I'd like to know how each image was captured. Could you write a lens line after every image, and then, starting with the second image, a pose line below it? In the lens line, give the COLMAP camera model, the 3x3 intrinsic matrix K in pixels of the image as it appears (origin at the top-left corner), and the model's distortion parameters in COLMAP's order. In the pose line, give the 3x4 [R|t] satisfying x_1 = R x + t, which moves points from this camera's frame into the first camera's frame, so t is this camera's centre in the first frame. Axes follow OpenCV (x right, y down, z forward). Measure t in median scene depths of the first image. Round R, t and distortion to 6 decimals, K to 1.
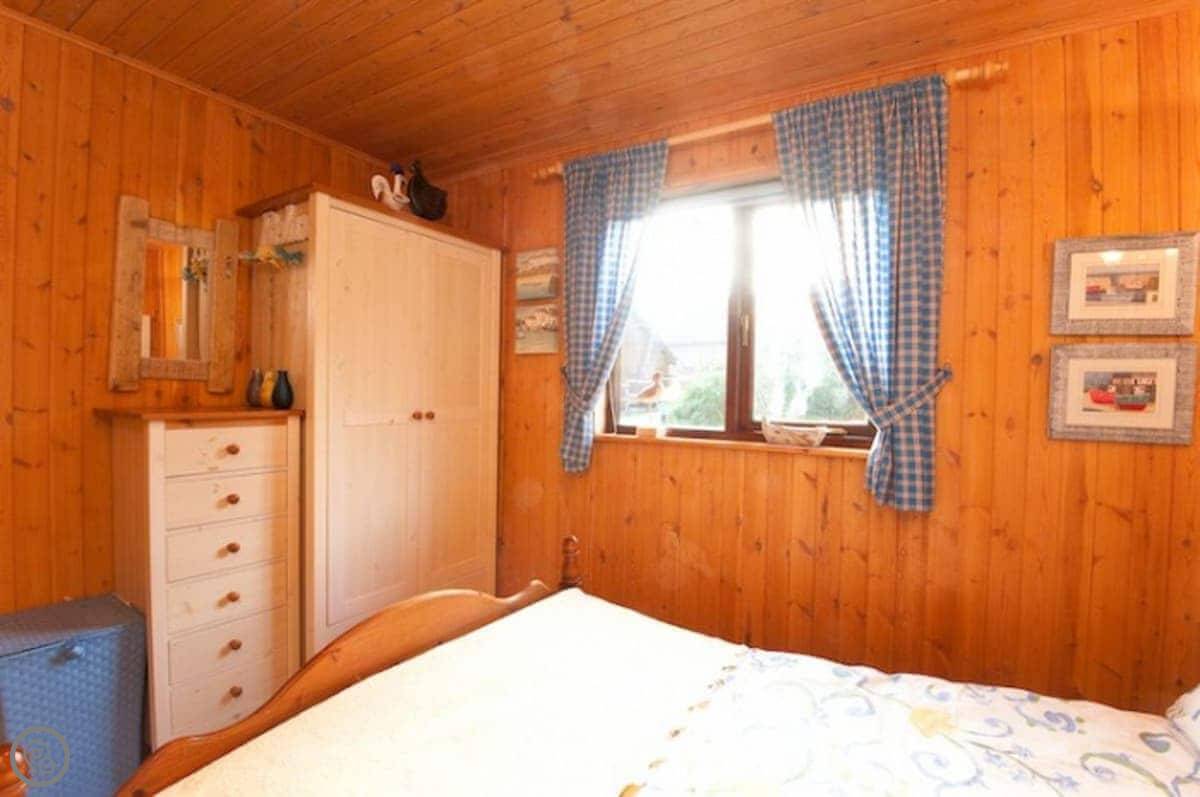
lens RADIAL K [[550.4, 0, 602.4], [0, 550.4, 400.7], [0, 0, 1]] dist [-0.012252, -0.018205]
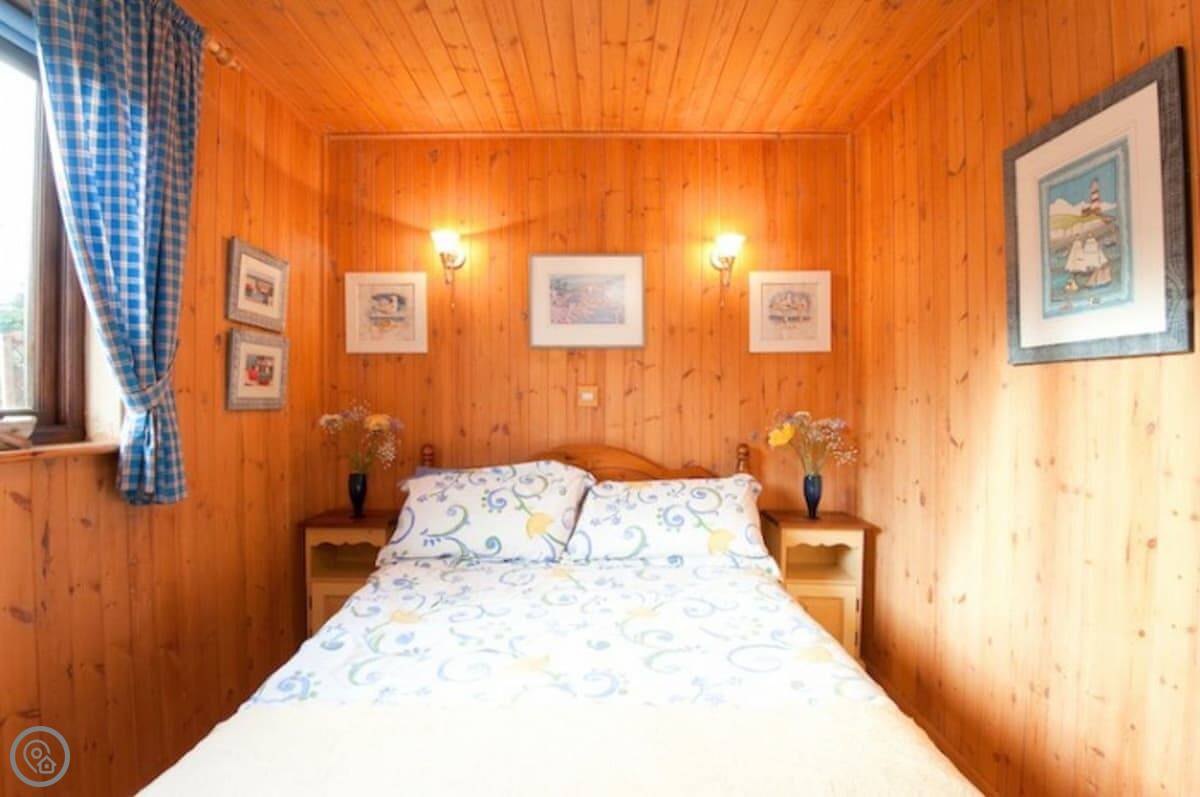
lens RADIAL K [[549.2, 0, 601.2], [0, 549.2, 401.2], [0, 0, 1]] dist [-0.009859, -0.021726]
pose [[-0.516988, -0.024237, 0.855650, -0.583069], [0.001537, 0.999571, 0.029242, 0.019786], [-0.855991, 0.016432, -0.516729, 0.964321]]
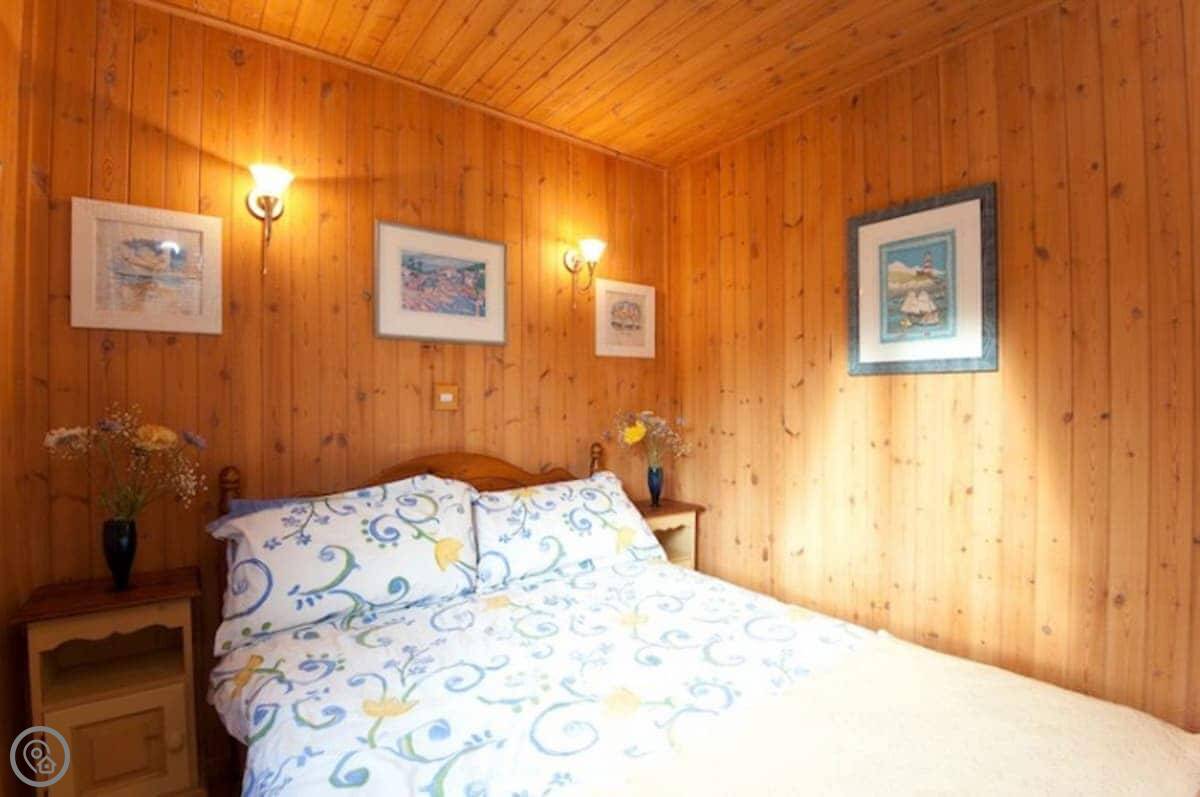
lens RADIAL K [[549.2, 0, 601.2], [0, 549.2, 401.2], [0, 0, 1]] dist [-0.009859, -0.021726]
pose [[-0.931592, -0.019570, 0.362978, -0.054813], [-0.011574, 0.999640, 0.024192, 0.023789], [-0.363321, 0.018336, -0.931484, 1.318923]]
